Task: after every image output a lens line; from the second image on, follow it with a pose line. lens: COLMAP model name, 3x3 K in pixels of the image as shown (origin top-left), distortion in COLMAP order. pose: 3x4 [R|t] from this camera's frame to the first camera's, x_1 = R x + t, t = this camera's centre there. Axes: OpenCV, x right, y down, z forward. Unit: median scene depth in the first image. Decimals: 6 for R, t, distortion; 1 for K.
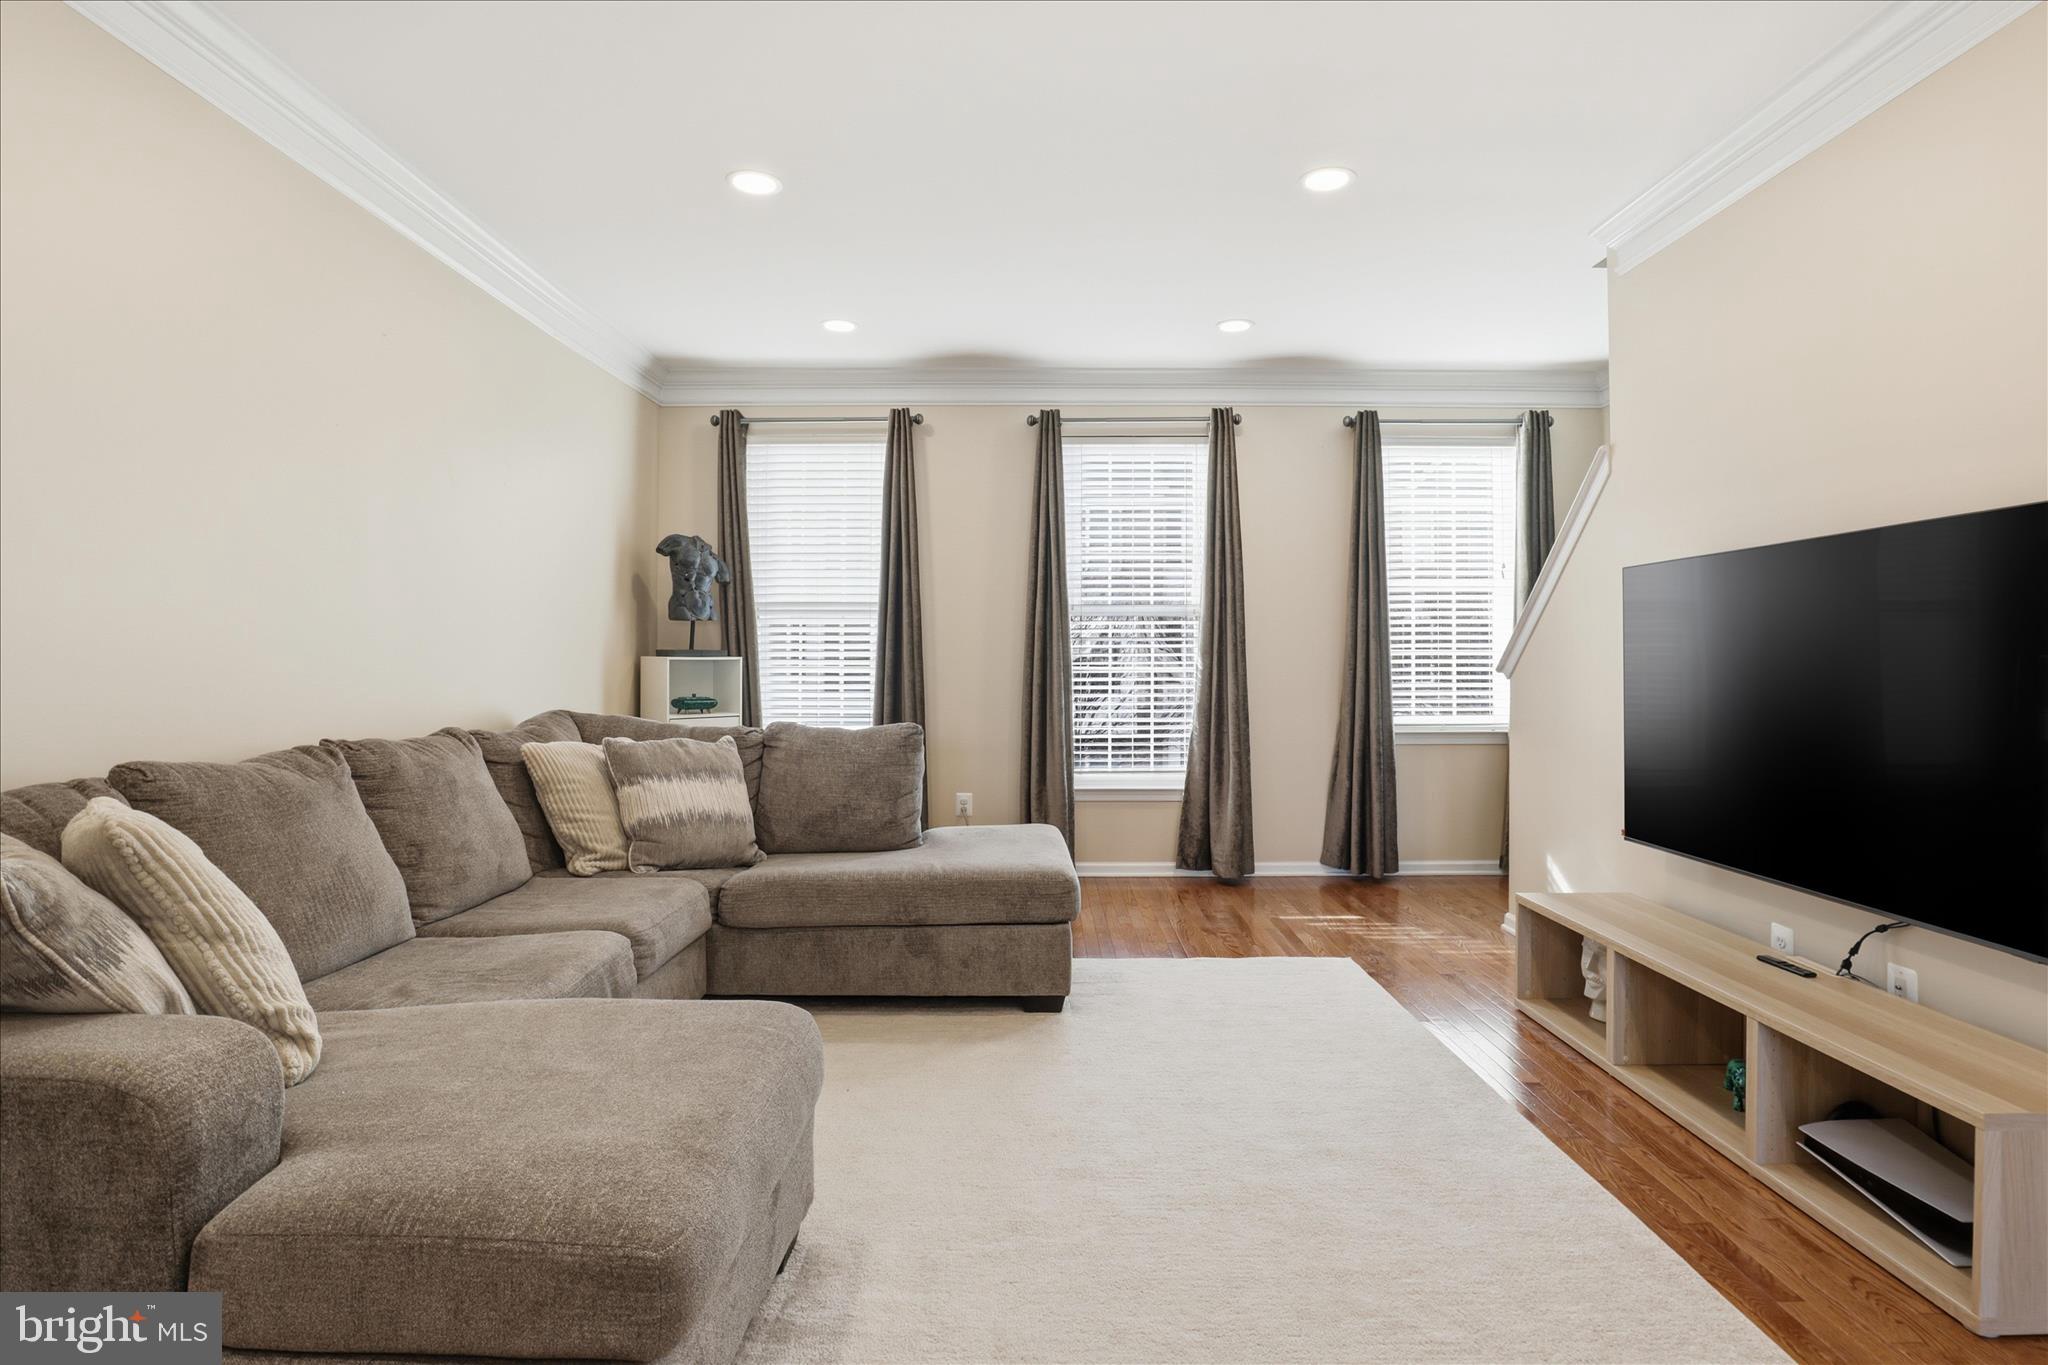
lens RADIAL K [[1030.2, 0, 1024.8], [0, 1030.2, 662.8], [0, 0, 1]] dist [-0.043798, 0.007188]
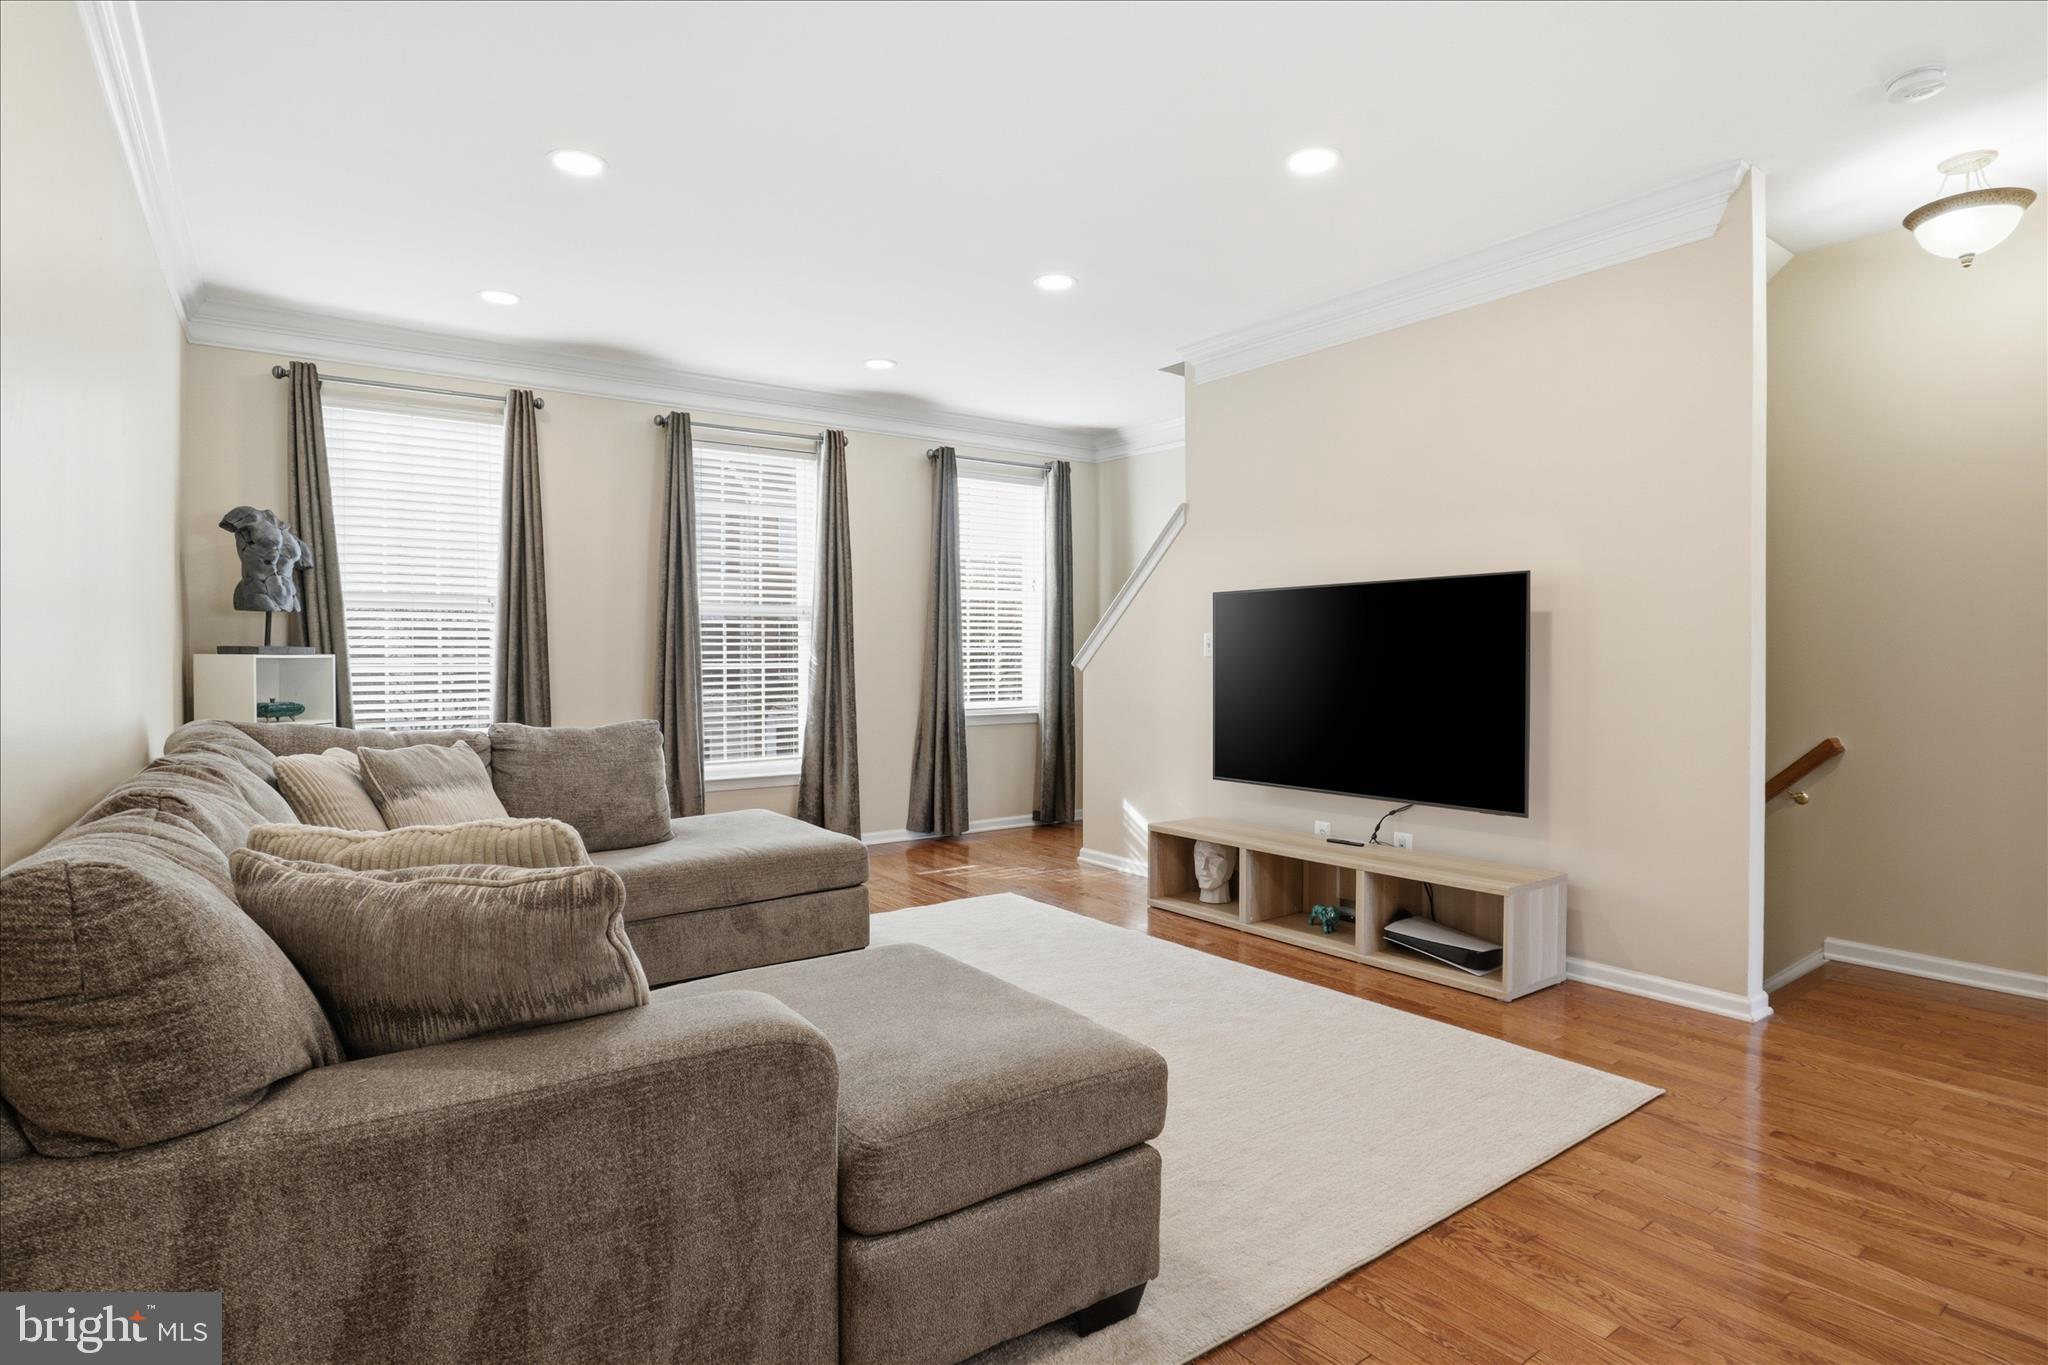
lens RADIAL K [[1030.2, 0, 982.8], [0, 1030.2, 686.3], [0, 0, 1]] dist [-0.043798, 0.007188]
pose [[0.819811, -0.019159, 0.572313, -0.319418], [0.005483, 0.999657, 0.025612, 0.002040], [-0.572608, -0.017859, 0.819635, -0.009308]]
